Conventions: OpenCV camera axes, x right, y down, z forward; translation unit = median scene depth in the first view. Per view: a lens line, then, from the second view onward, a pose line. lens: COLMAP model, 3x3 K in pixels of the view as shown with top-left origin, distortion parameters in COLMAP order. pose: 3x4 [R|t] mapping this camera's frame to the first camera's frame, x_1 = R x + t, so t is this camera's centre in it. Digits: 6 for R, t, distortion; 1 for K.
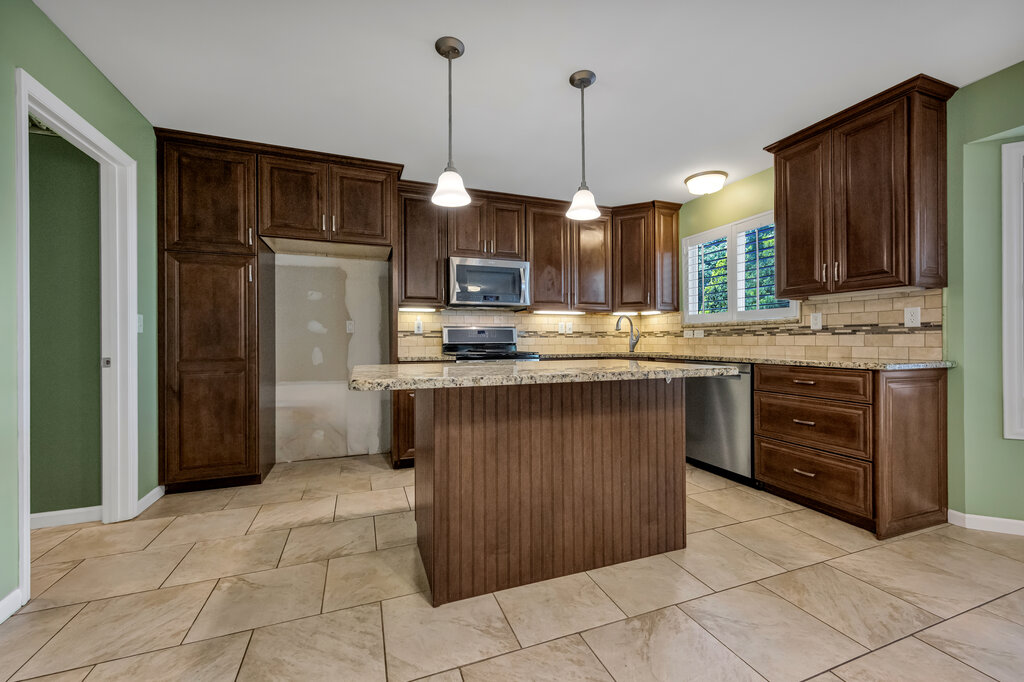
lens RADIAL K [[410.3, 0, 513.0], [0, 410.3, 340.9], [0, 0, 1]] dist [0.002762, 0.000188]
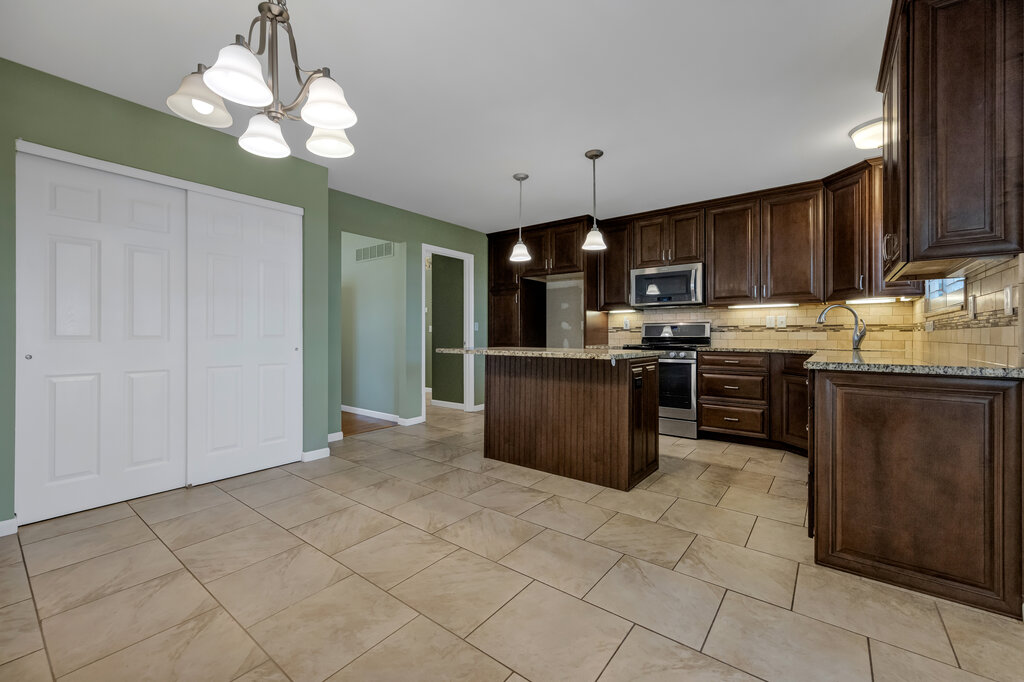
lens RADIAL K [[410.3, 0, 504.6], [0, 410.3, 336.5], [0, 0, 1]] dist [0.002762, 0.000188]
pose [[0.516491, 0.005614, -0.856274, 0.849550], [-0.003052, 0.999984, 0.004716, -0.000078], [0.856287, 0.000177, 0.516500, -0.011765]]
